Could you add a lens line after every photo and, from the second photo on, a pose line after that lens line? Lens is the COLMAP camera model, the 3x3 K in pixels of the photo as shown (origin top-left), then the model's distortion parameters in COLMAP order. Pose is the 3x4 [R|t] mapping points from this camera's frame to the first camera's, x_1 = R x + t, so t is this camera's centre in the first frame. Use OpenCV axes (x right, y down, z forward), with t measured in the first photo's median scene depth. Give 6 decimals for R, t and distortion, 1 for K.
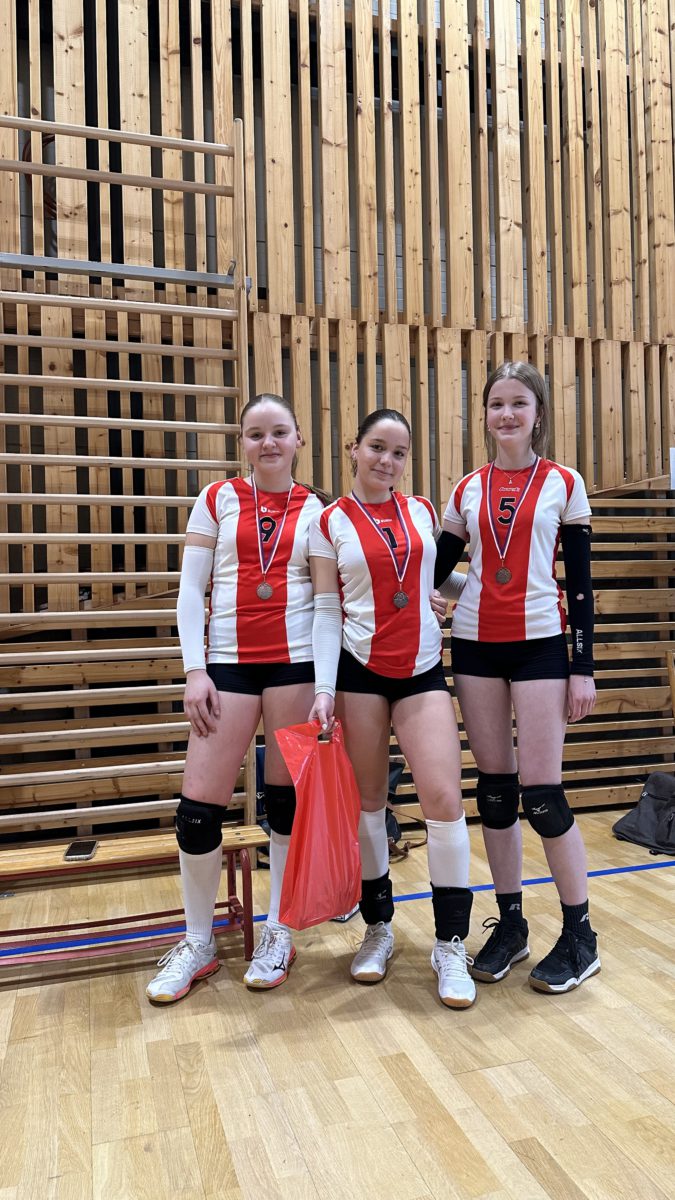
lens RADIAL K [[842.9, 0, 338.0], [0, 842.9, 595.1], [0, 0, 1]] dist [0.038326, -0.051963]
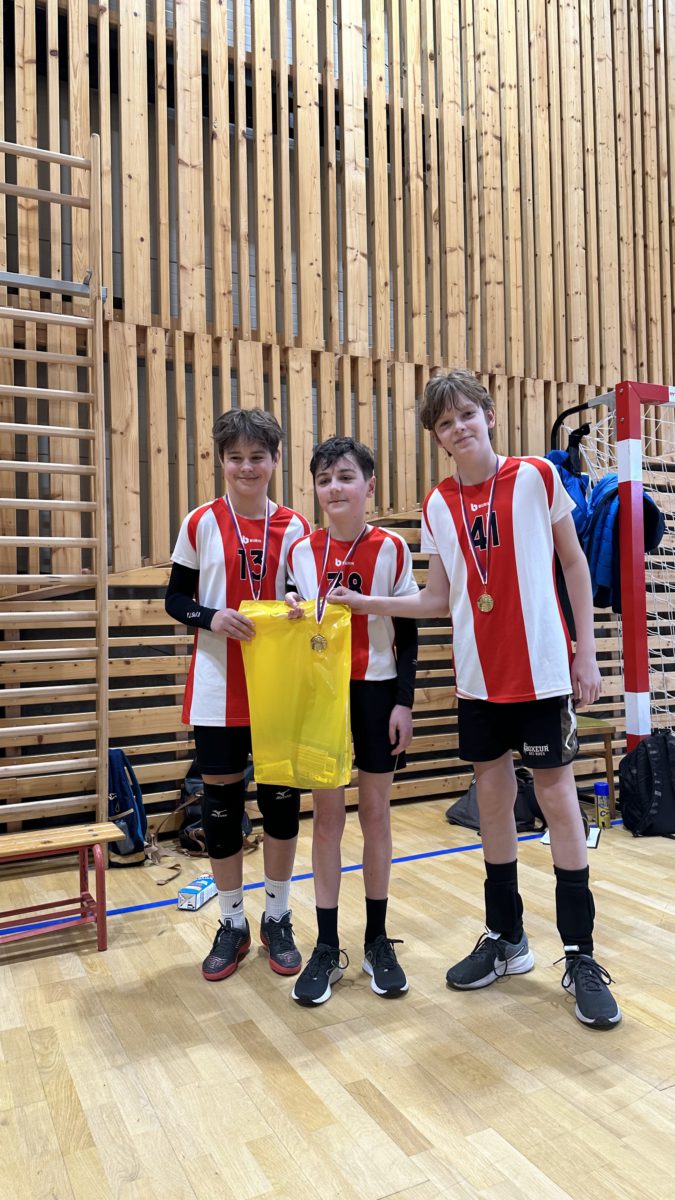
lens RADIAL K [[842.9, 0, 338.7], [0, 842.9, 592.6], [0, 0, 1]] dist [0.038326, -0.051963]
pose [[0.985024, 0.006189, 0.172304, -0.001162], [-0.004101, 0.999914, -0.012471, 0.004113], [-0.172366, 0.011578, 0.984965, -0.049634]]
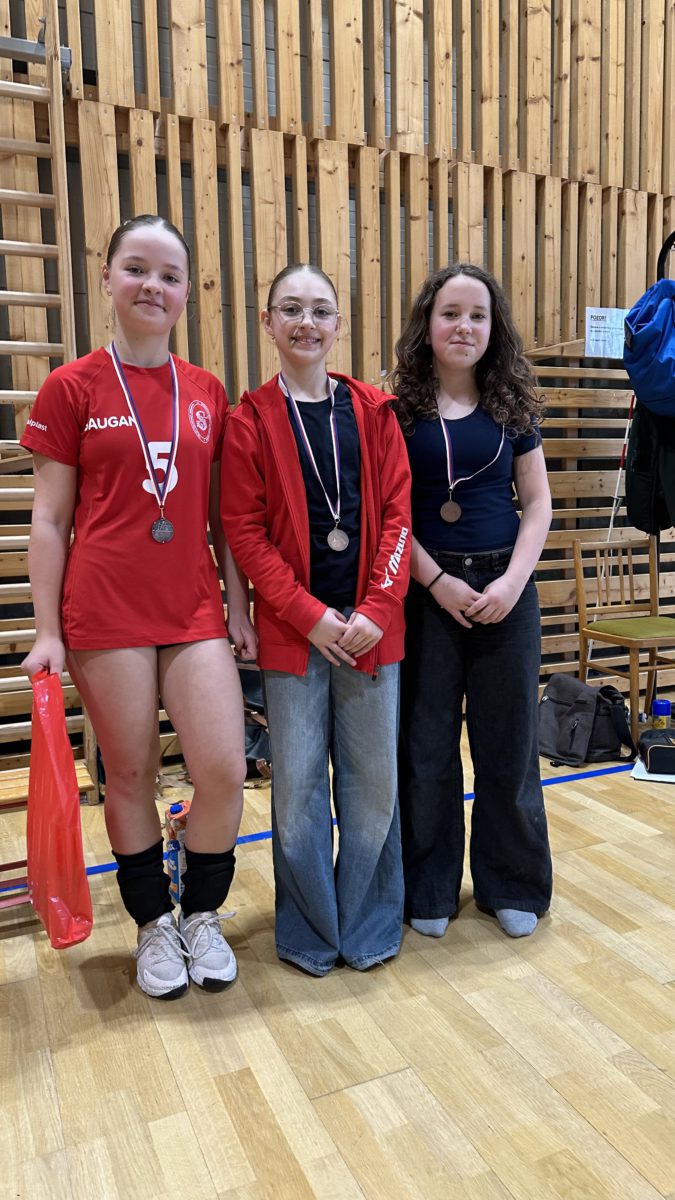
lens RADIAL K [[842.9, 0, 345.6], [0, 842.9, 590.5], [0, 0, 1]] dist [0.038326, -0.051963]
pose [[0.992131, -0.010971, 0.124724, 0.040138], [-0.004113, 0.992761, 0.120038, 0.013491], [-0.125138, -0.119606, 0.984904, 0.159831]]
